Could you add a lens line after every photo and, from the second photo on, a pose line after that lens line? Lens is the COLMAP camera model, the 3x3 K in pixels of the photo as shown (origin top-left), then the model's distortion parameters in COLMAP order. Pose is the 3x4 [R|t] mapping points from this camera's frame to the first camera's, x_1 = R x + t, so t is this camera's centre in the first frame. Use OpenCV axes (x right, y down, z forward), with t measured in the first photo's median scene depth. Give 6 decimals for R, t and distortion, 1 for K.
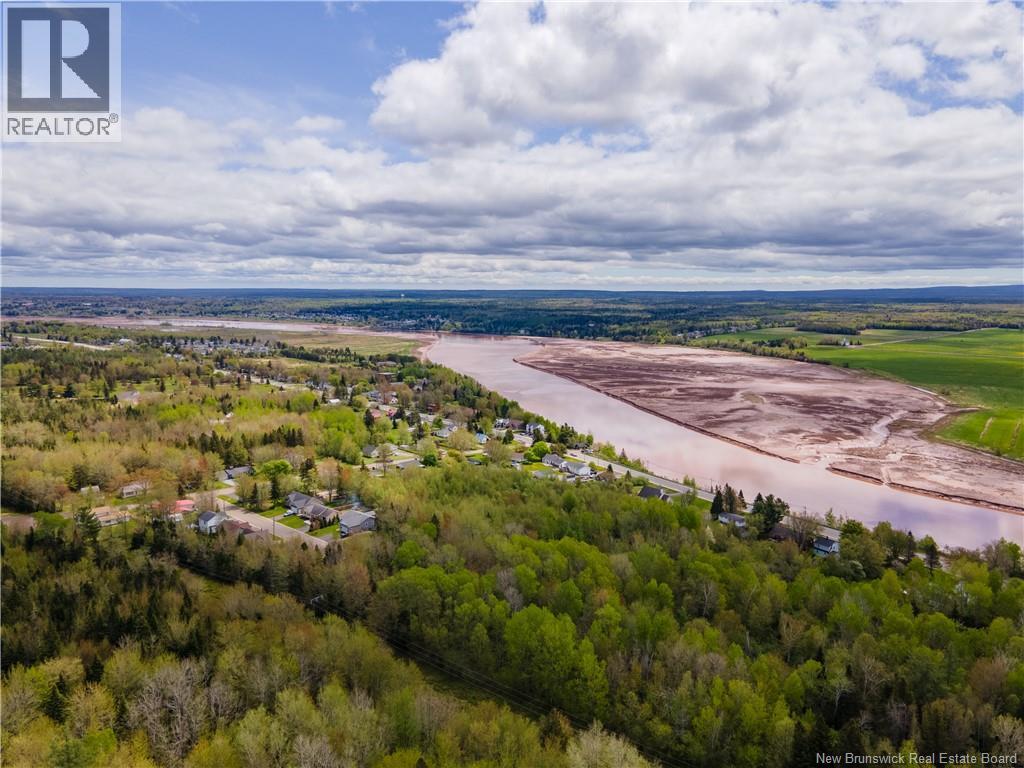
lens RADIAL K [[731.6, 0, 512.0], [0, 731.6, 384.0], [0, 0, 1]] dist [0.057514, -0.045010]
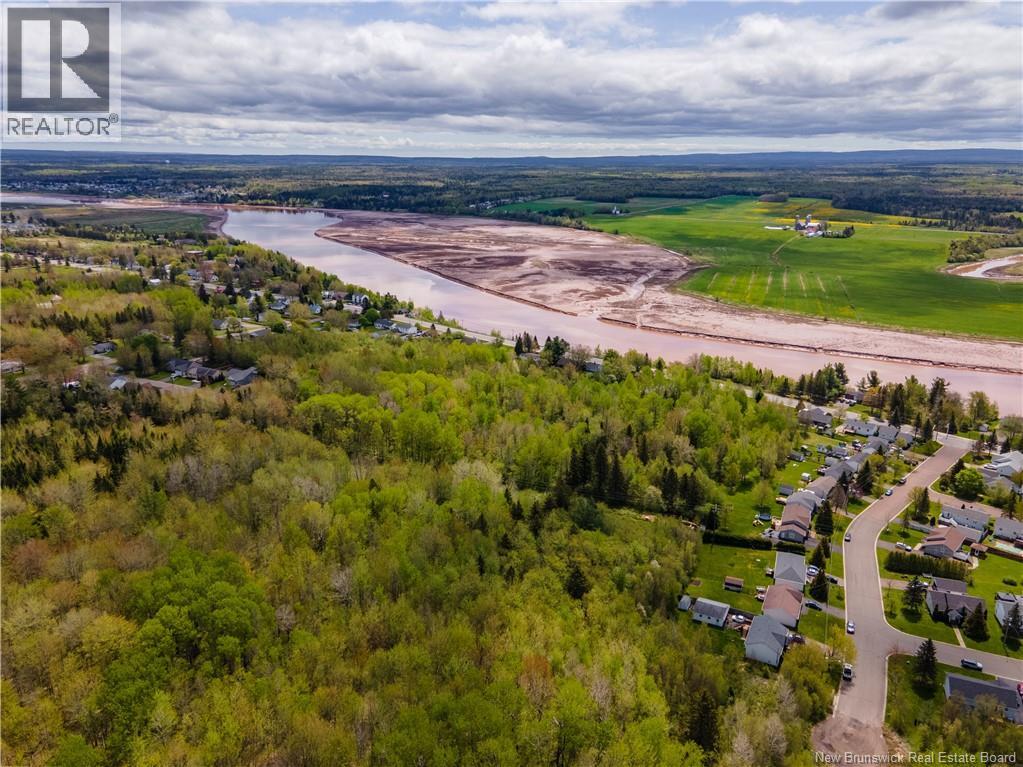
lens RADIAL K [[730.9, 0, 511.5], [0, 730.9, 383.5], [0, 0, 1]] dist [0.057514, -0.045010]
pose [[0.960452, -0.080141, 0.266663, -0.050028], [0.032829, 0.983598, 0.177363, -0.002814], [-0.276503, -0.161594, 0.947330, -0.140515]]
